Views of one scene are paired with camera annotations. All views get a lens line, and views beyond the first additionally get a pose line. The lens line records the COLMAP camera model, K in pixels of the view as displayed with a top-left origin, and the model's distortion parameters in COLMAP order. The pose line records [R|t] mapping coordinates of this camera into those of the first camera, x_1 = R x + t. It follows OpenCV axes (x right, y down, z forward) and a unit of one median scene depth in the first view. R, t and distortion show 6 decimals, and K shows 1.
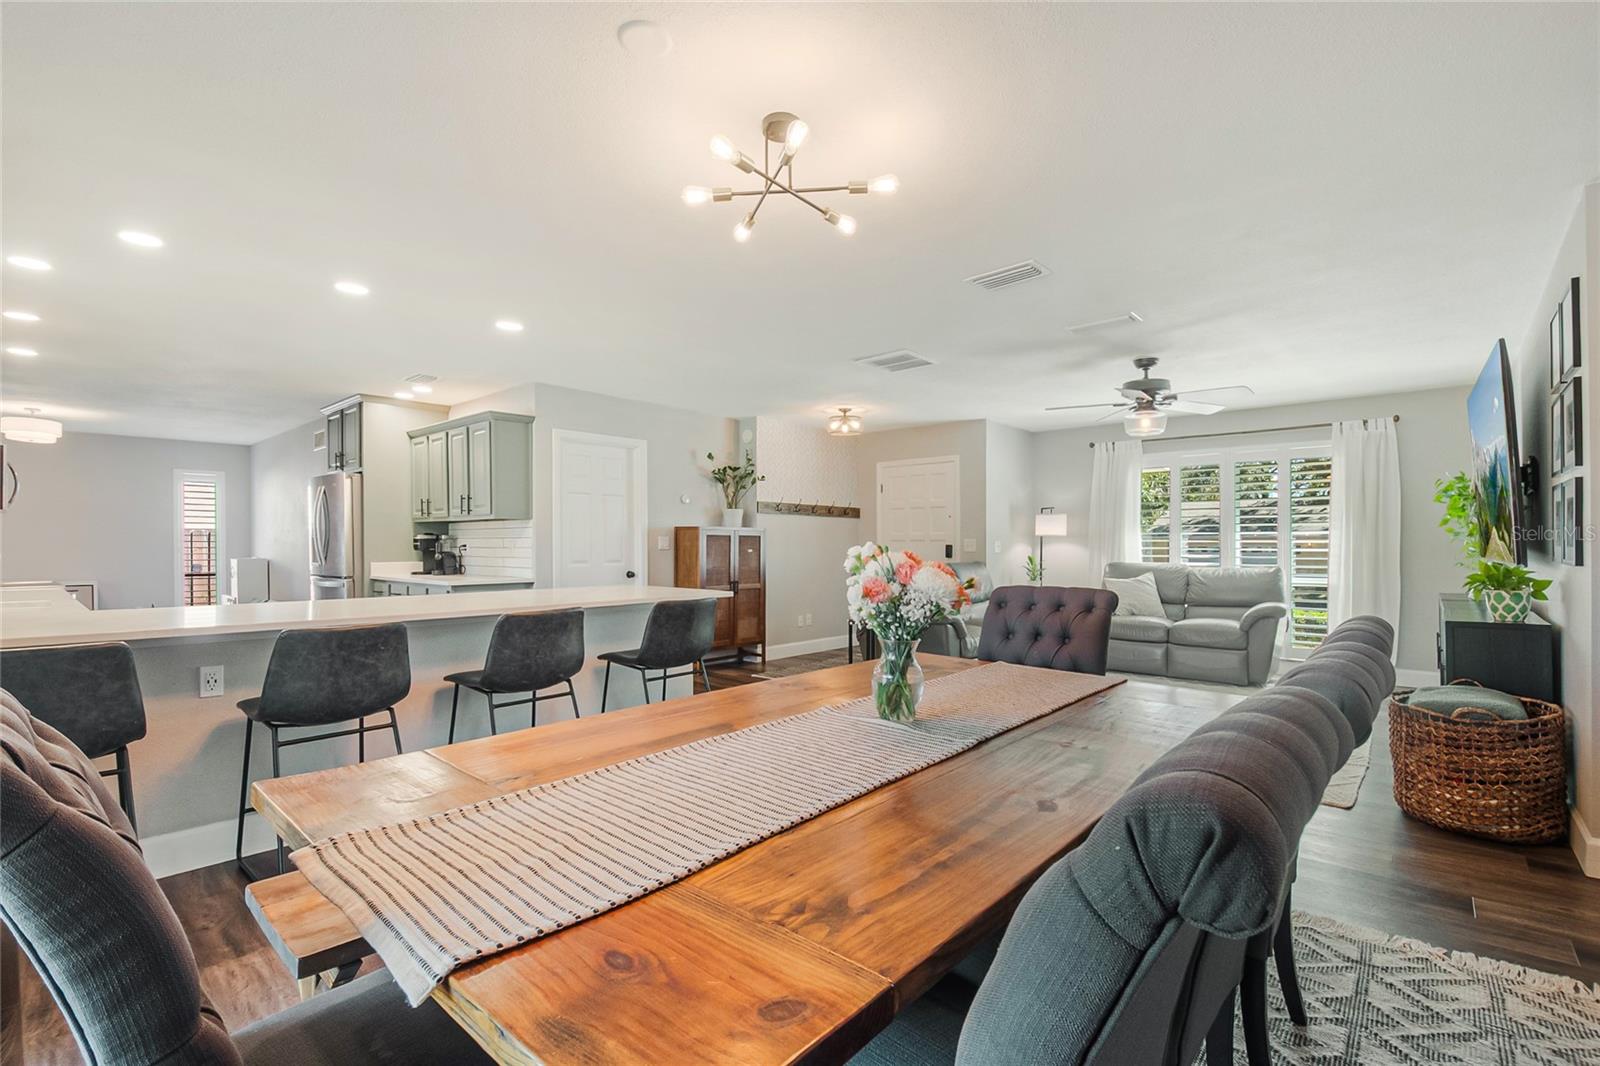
lens RADIAL K [[688.9, 0, 794.5], [0, 688.9, 548.3], [0, 0, 1]] dist [0.009341, -0.016312]
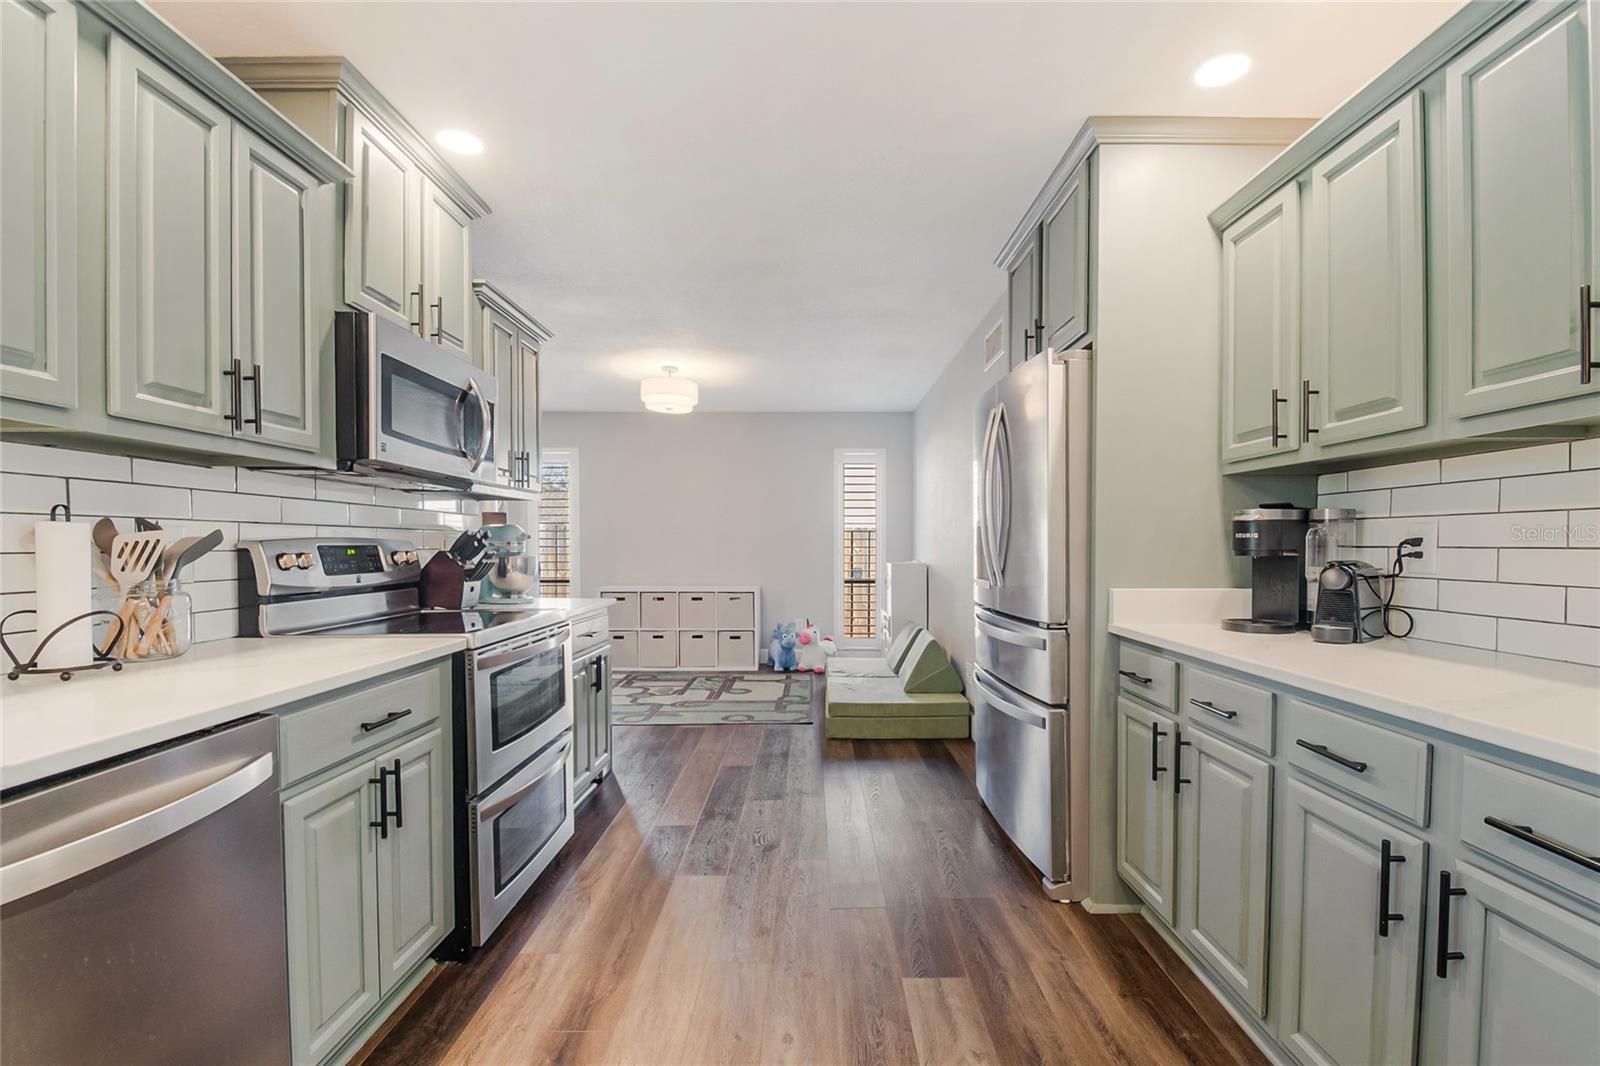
lens RADIAL K [[679.4, 0, 796.1], [0, 679.4, 562.7], [0, 0, 1]] dist [-0.003052, -0.000455]
pose [[0.633245, 0.020381, -0.773683, -0.423313], [-0.006030, 0.999753, 0.021402, 0.000581], [0.773928, -0.008887, 0.633211, 0.616986]]
